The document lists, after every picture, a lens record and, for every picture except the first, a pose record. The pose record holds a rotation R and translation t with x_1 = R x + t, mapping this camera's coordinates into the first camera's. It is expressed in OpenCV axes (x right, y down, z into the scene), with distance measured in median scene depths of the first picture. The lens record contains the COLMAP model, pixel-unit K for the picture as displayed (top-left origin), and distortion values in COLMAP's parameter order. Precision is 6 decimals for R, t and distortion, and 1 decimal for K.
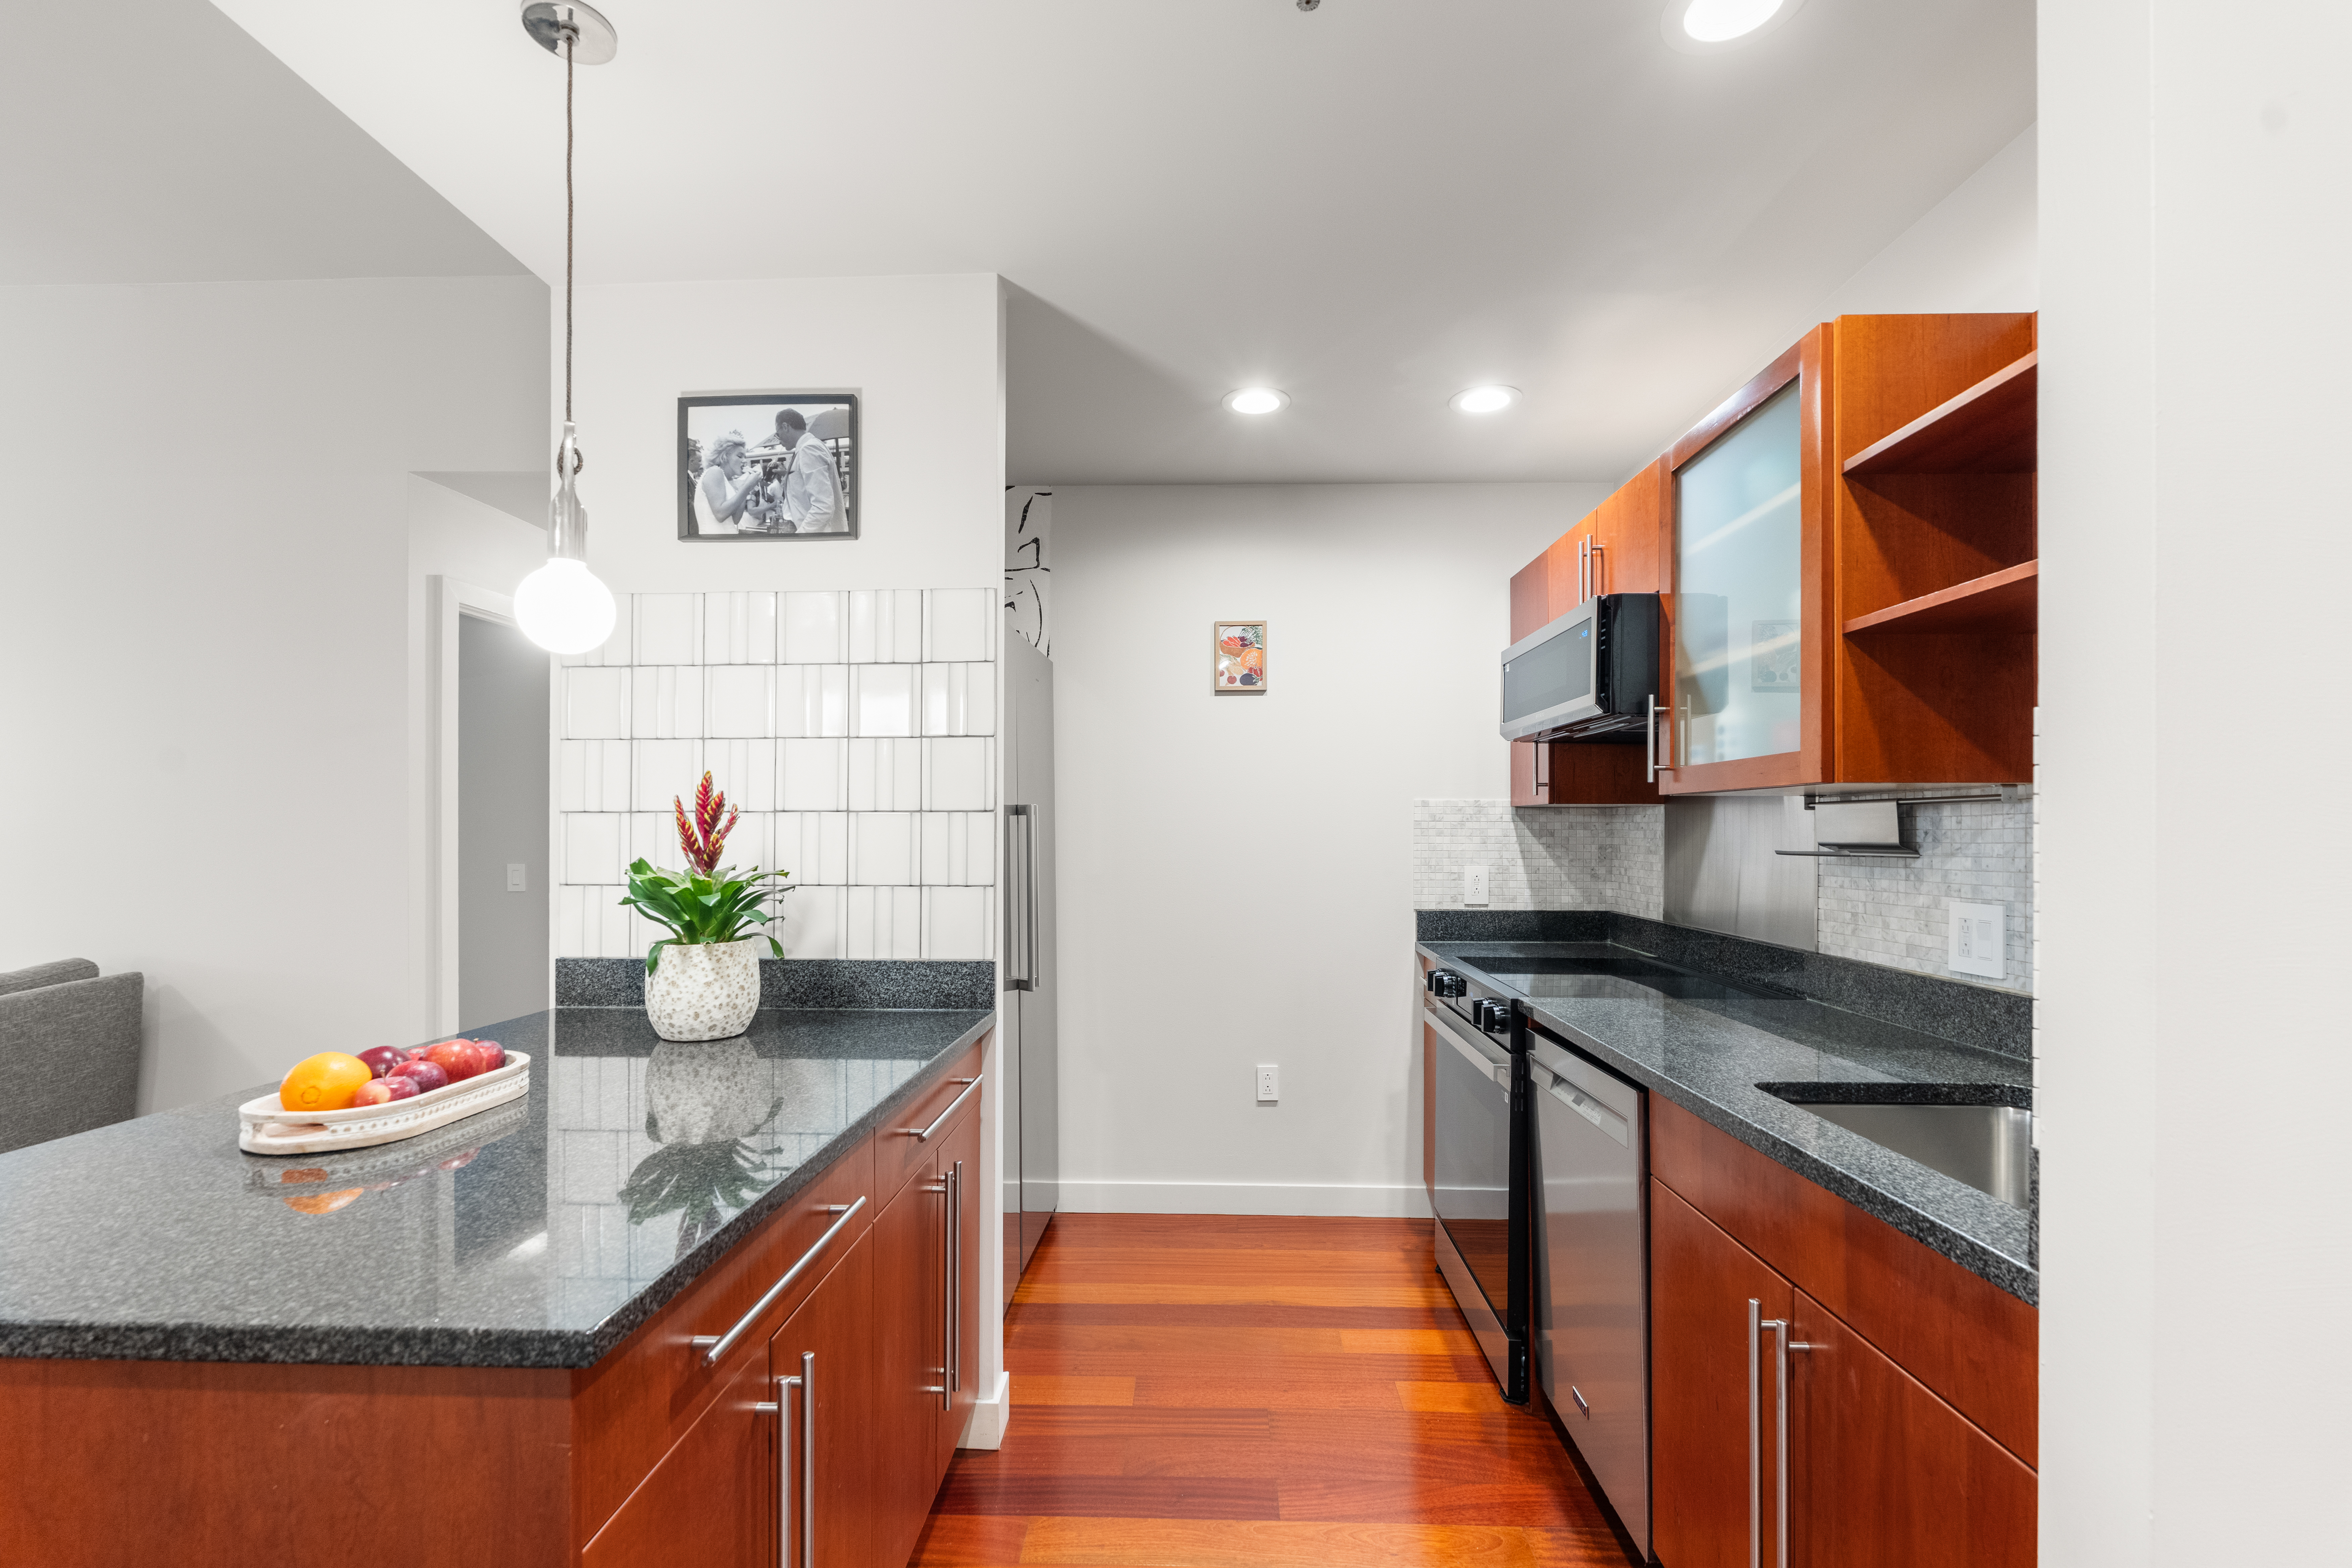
lens RADIAL K [[1042.8, 0, 1165.2], [0, 1042.8, 804.9], [0, 0, 1]] dist [0.004562, -0.000229]
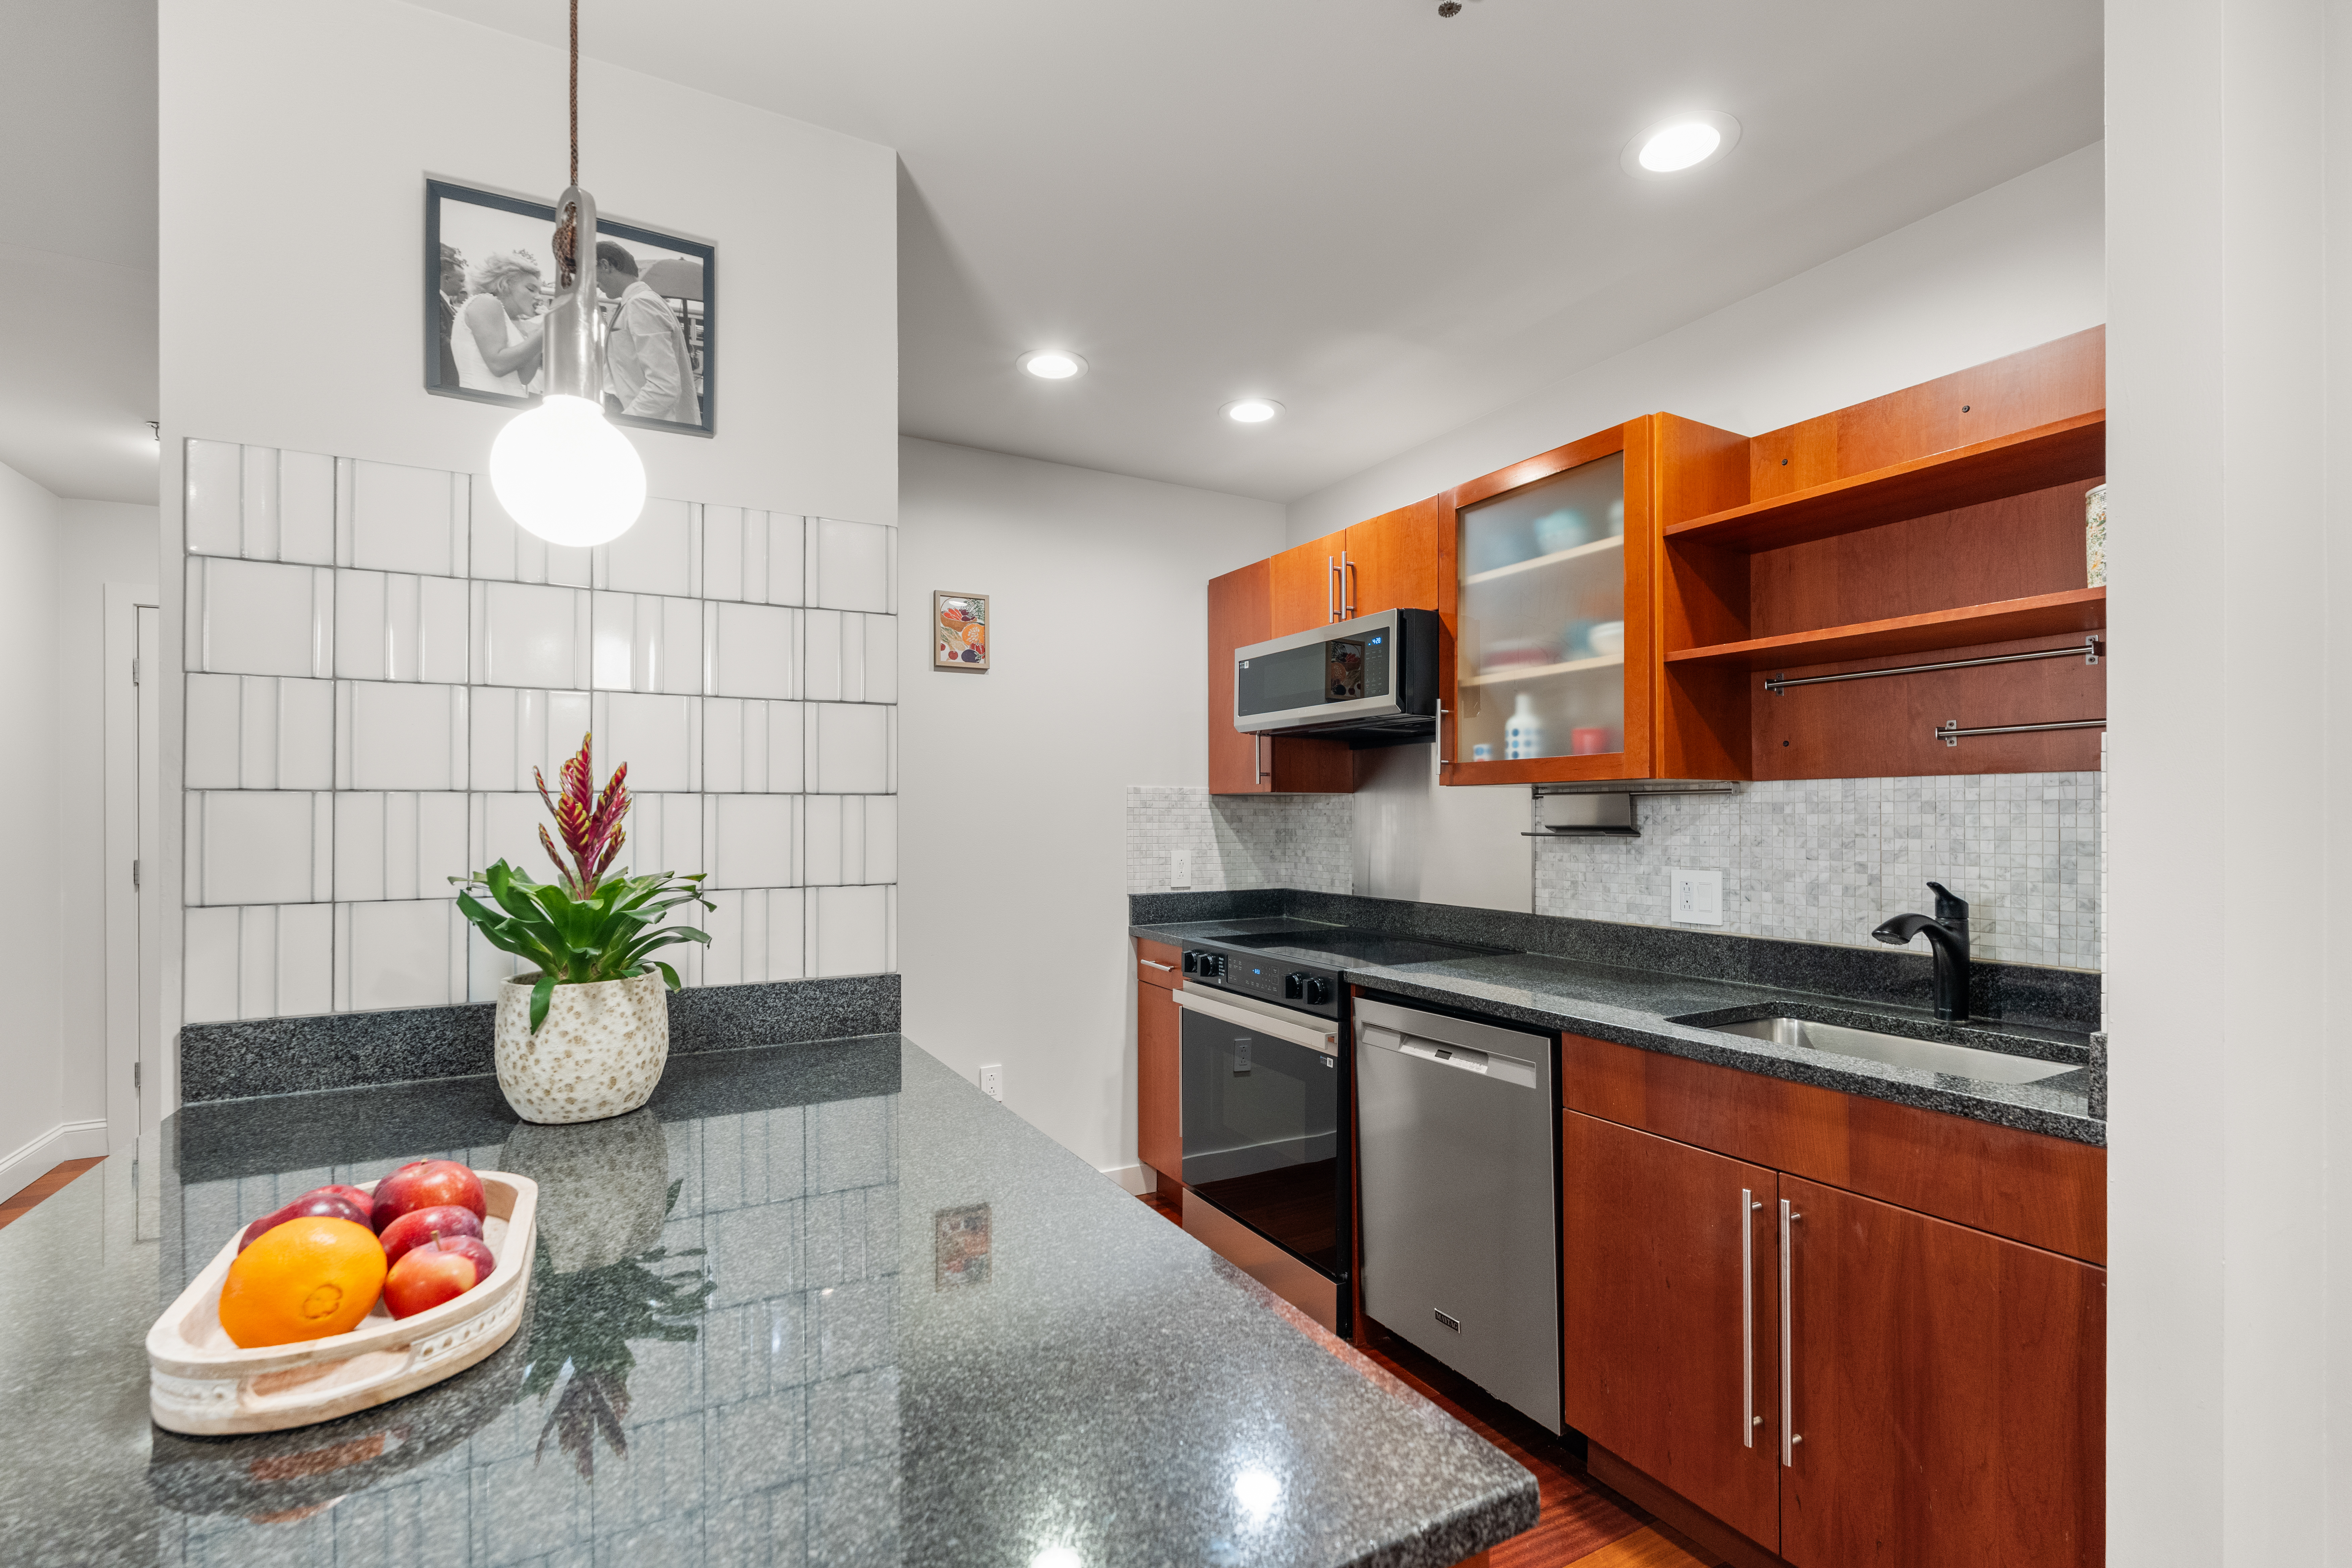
lens RADIAL K [[1042.8, 0, 1167.2], [0, 1042.8, 795.8], [0, 0, 1]] dist [0.004562, -0.000229]
pose [[0.855607, 0.008599, 0.517554, -0.404317], [-0.010449, 0.999945, 0.000662, 0.004277], [-0.517520, -0.005974, 0.855650, 0.169826]]
